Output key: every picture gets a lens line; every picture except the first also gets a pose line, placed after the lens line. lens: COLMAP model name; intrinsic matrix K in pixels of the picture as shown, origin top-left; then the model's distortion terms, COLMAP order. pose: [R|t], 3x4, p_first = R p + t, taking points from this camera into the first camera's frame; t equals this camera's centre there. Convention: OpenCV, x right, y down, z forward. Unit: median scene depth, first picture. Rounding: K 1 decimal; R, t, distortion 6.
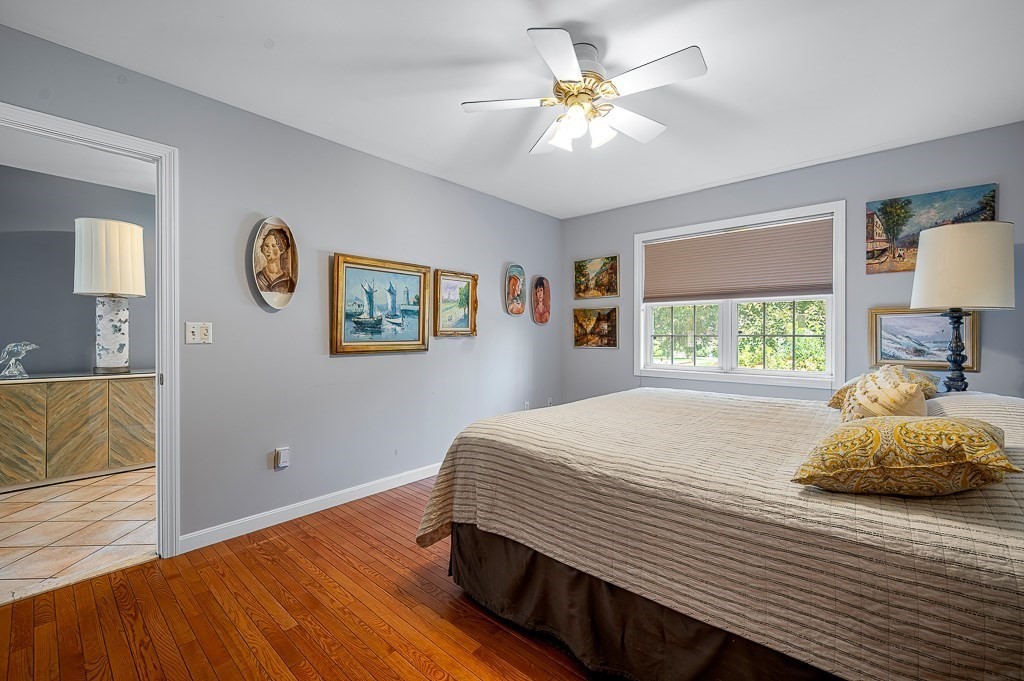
lens RADIAL K [[425.1, 0, 512.1], [0, 425.1, 335.6], [0, 0, 1]] dist [0.001100, -0.000094]
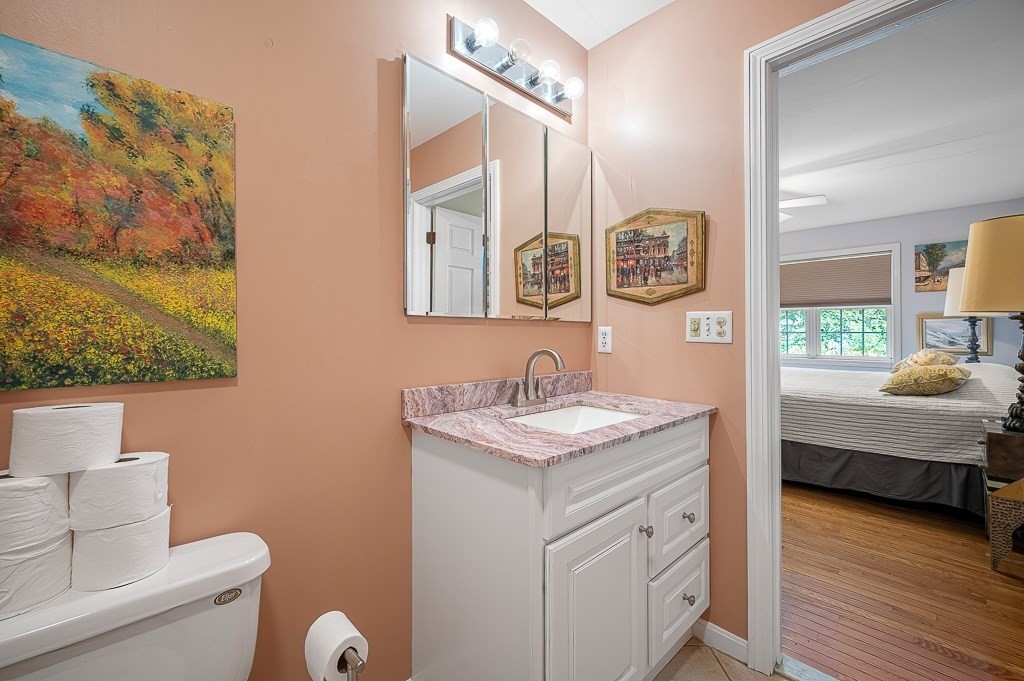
lens RADIAL K [[419.0, 0, 510.8], [0, 419.0, 327.7], [0, 0, 1]] dist [-0.001136, -0.000110]
pose [[0.996450, -0.001021, -0.084182, -0.489736], [0.000241, 0.999957, -0.009274, -0.003661], [0.084188, 0.009221, 0.996407, -0.620272]]
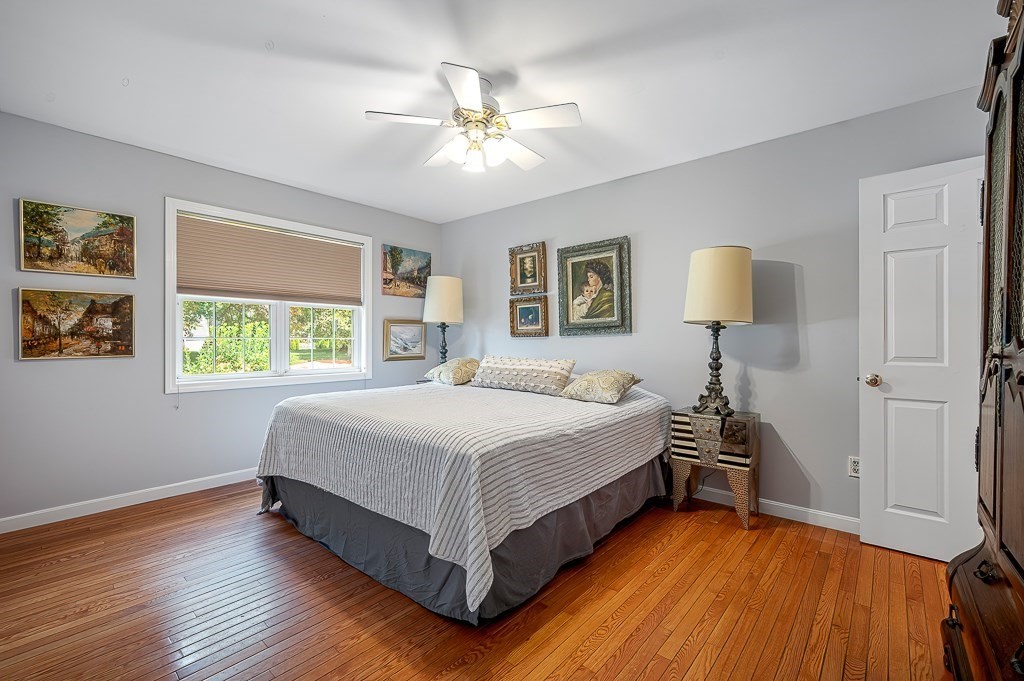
lens RADIAL K [[443.3, 0, 512.0], [0, 443.3, 340.5], [0, 0, 1]] dist [-0.000035, 0.000220]
pose [[-0.014437, -0.005391, 0.999881, -0.646740], [-0.001628, 0.999984, 0.005368, -0.000994], [-0.999894, -0.001550, -0.014446, 0.595757]]
